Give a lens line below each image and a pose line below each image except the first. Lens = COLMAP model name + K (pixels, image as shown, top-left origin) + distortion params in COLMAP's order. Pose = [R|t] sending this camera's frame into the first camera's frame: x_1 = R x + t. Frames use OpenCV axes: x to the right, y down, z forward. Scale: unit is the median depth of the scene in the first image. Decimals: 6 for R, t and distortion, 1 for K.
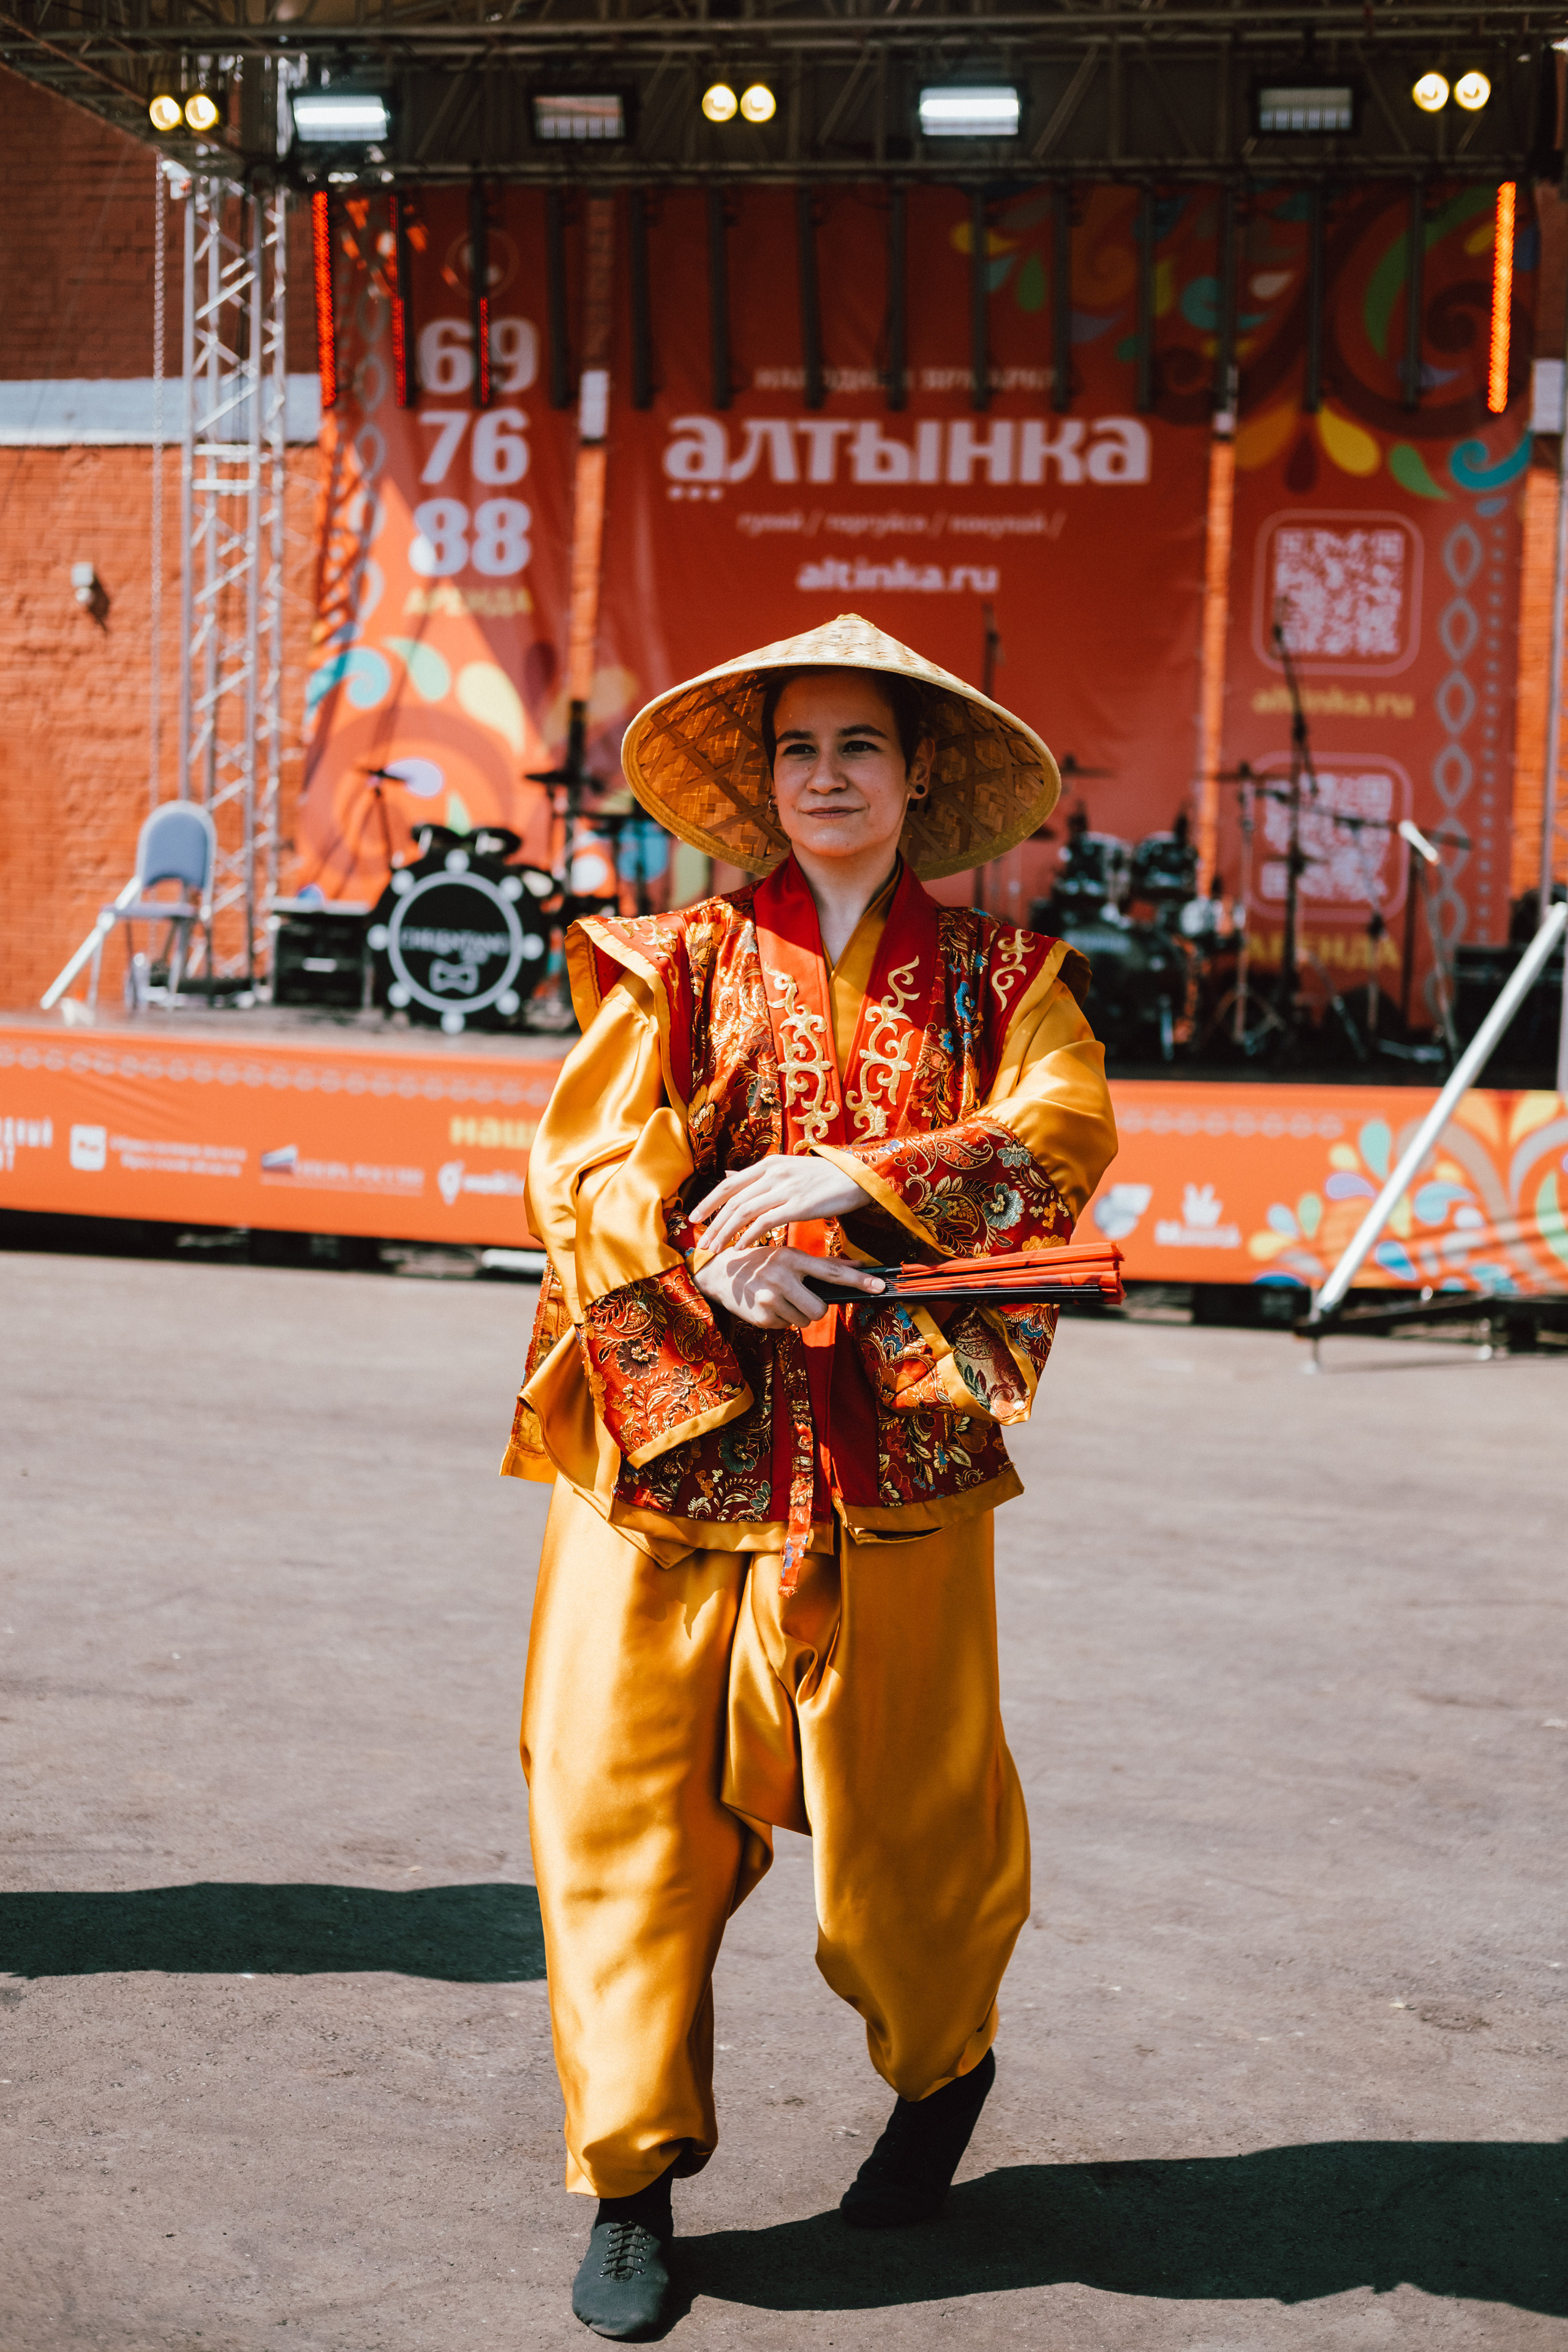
lens RADIAL K [[3581.4, 0, 754.0], [0, 3581.4, 1230.5], [0, 0, 1]] dist [-0.000181, 0.000000]
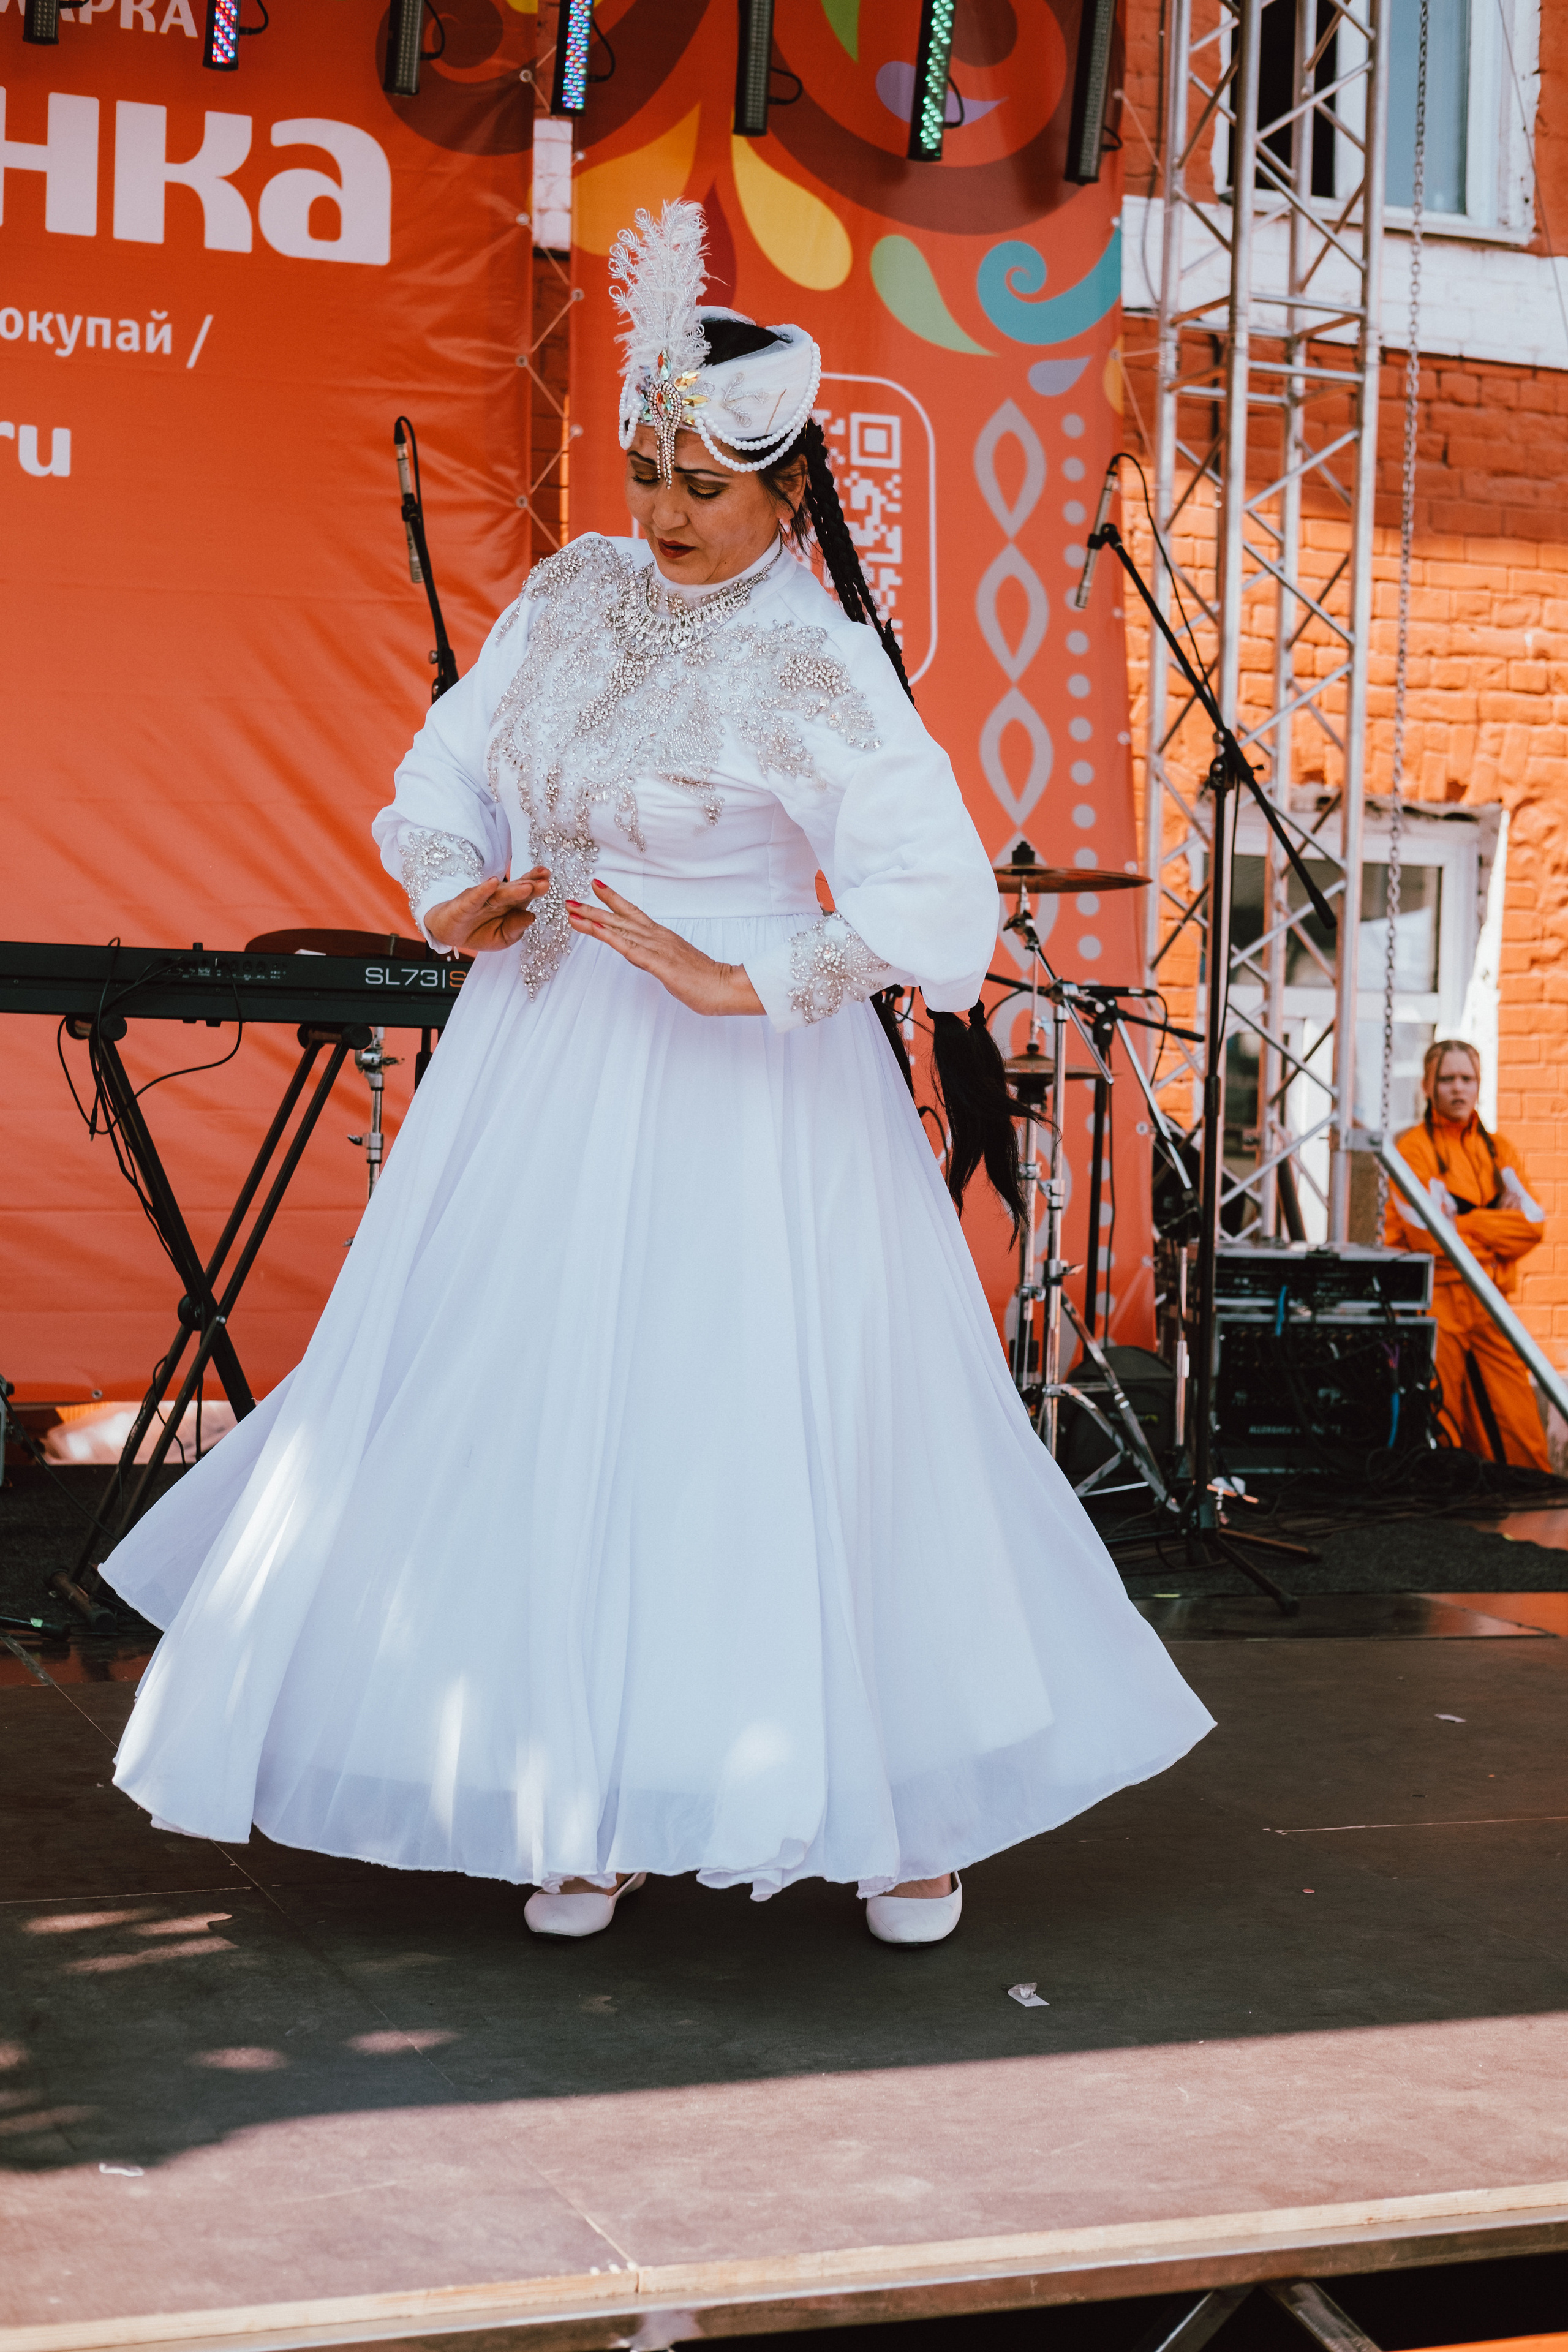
lens RADIAL K [[3581.4, 0, 803.5], [0, 3581.4, 1224.3], [0, 0, 1]] dist [-0.000181, 0.000000]
pose [[0.838312, -0.024087, 0.544658, -0.105781], [0.048746, 0.998334, -0.030878, -0.067031], [-0.543007, 0.052435, 0.838090, 0.592380]]
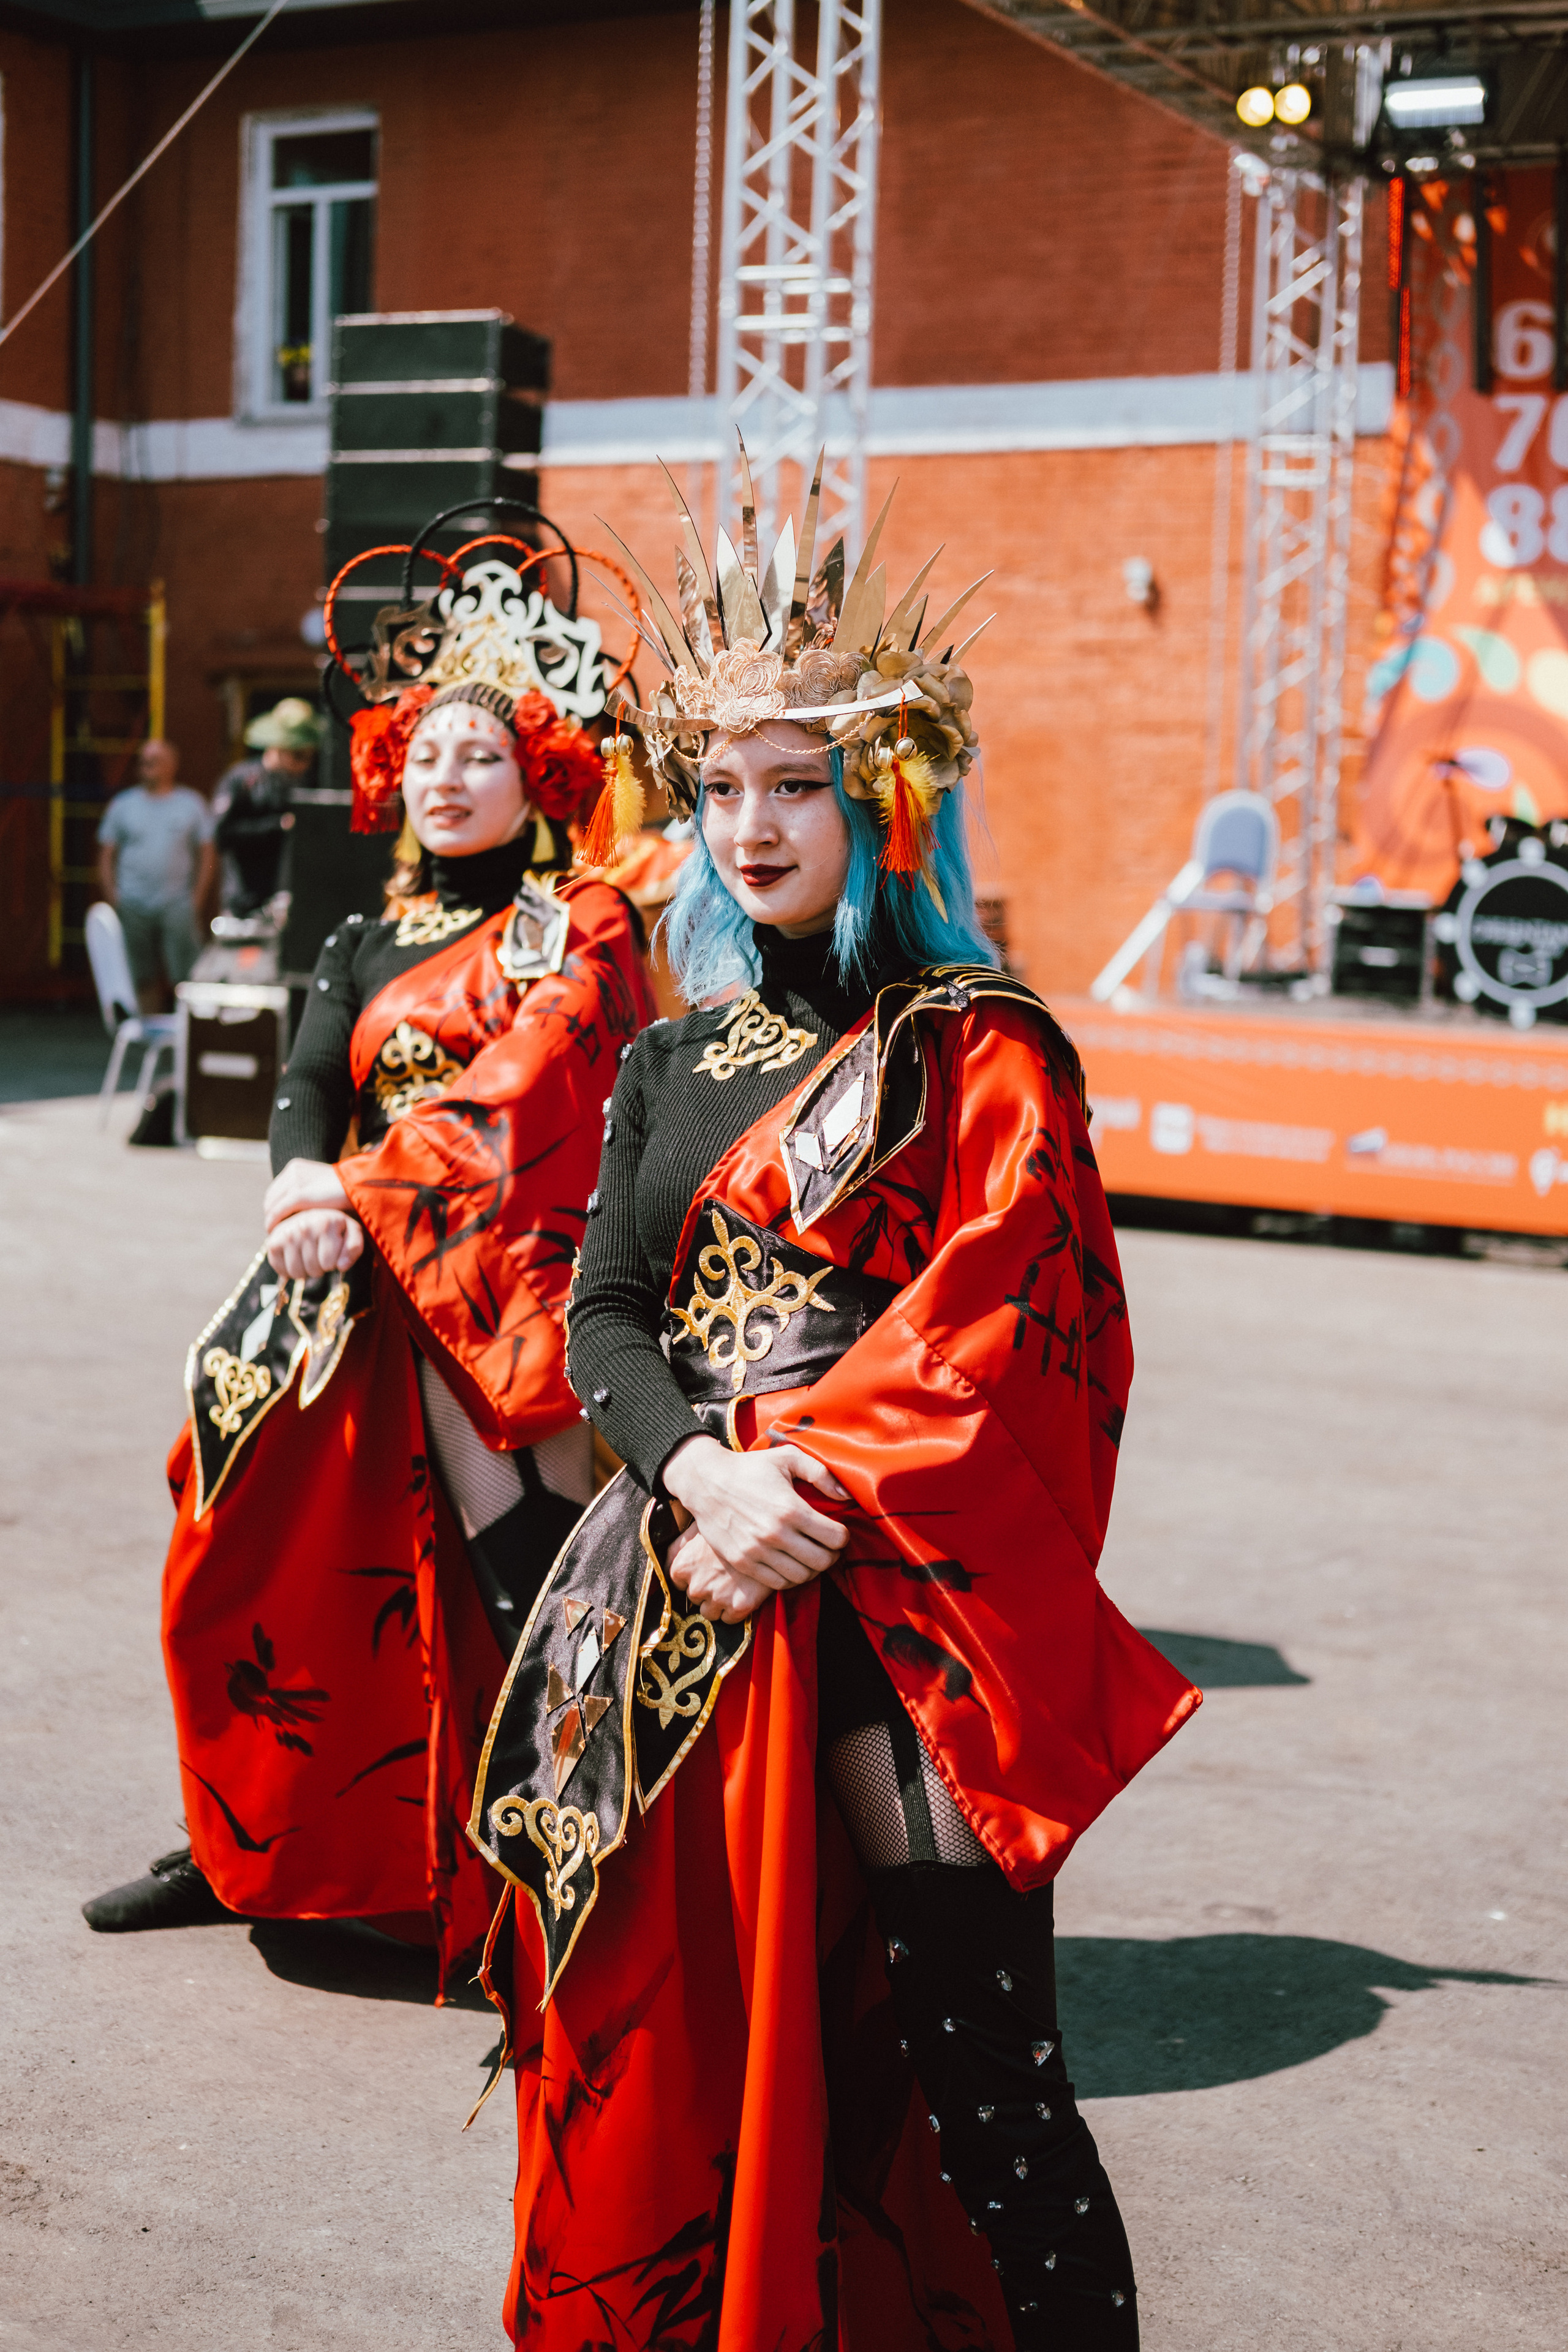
lens RADIAL K [[3581.4, 0, 733.4], [0, 3581.4, 1269.5], [0, 0, 1]] dist [-0.000181, 0.000000]
pose [[0.962950, 0.034265, -0.267493, -0.024895], [-0.032086, 0.999407, 0.012517, 0.006068], [0.267764, -0.003470, 0.963478, -0.008137]]
